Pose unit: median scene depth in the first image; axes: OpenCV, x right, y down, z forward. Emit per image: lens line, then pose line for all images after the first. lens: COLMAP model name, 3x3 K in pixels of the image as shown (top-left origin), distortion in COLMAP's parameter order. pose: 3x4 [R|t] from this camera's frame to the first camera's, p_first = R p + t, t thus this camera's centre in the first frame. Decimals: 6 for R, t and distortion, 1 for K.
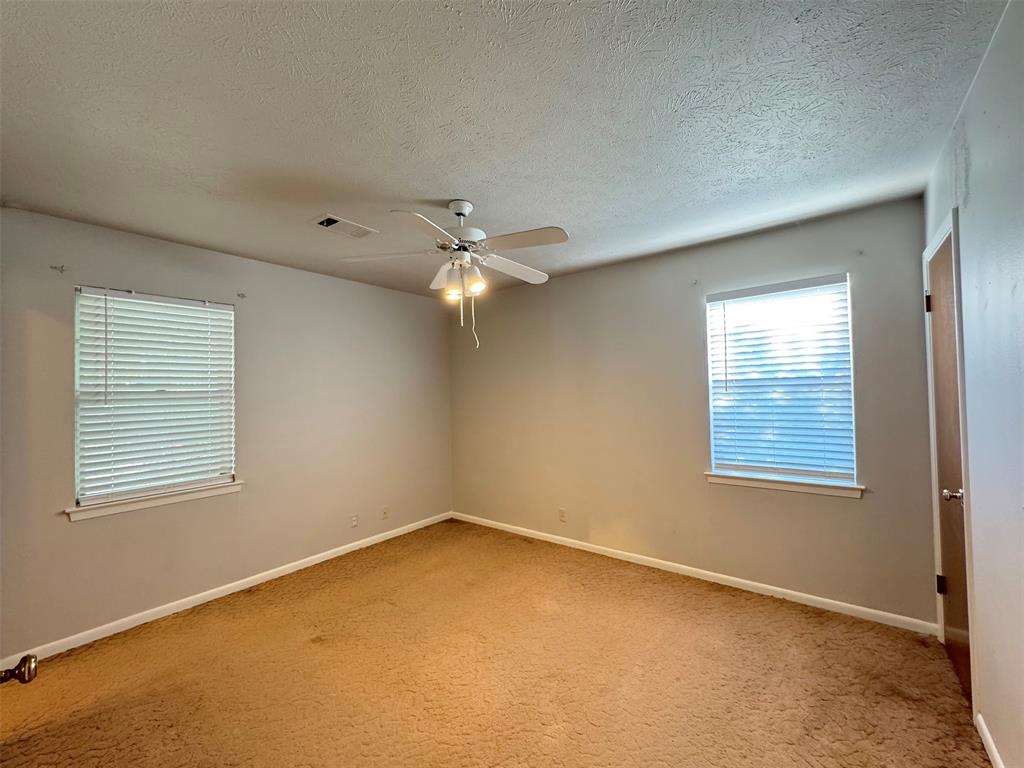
lens RADIAL K [[411.9, 0, 512.0], [0, 411.9, 384.0], [0, 0, 1]] dist [0.000242, 0.000028]
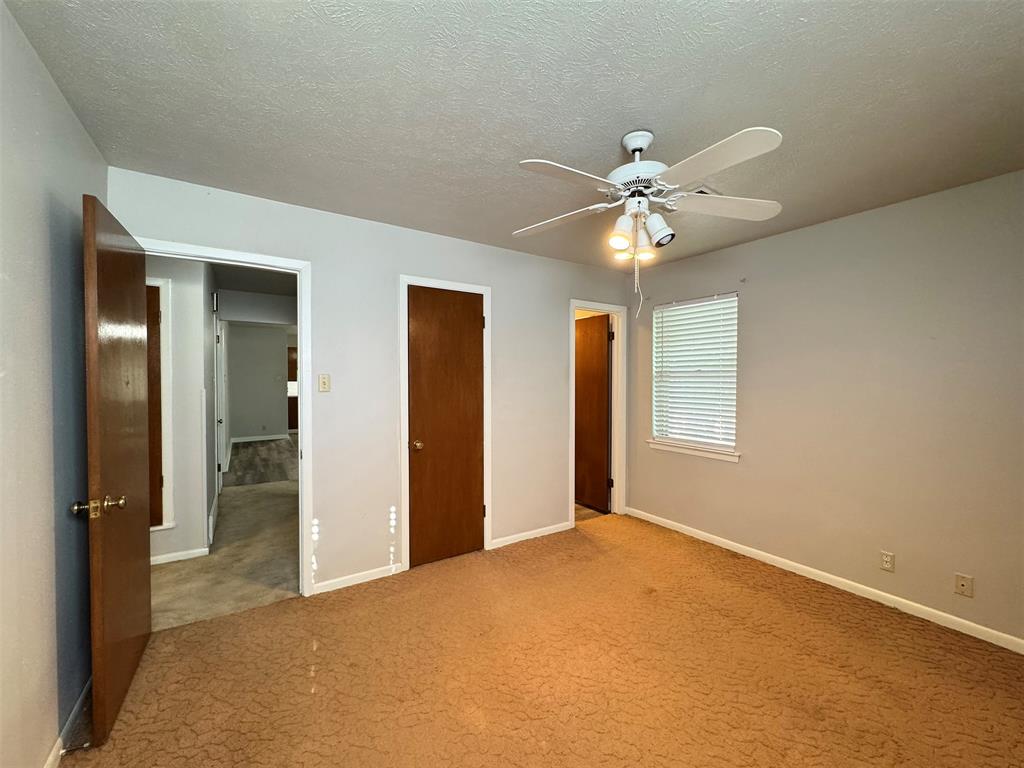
lens RADIAL K [[411.9, 0, 512.0], [0, 411.9, 384.0], [0, 0, 1]] dist [0.000242, 0.000028]
pose [[-0.323327, 0.034142, -0.945671, 0.570209], [0.019819, 0.999374, 0.029305, 0.008395], [0.946080, -0.009268, -0.323802, 0.809421]]
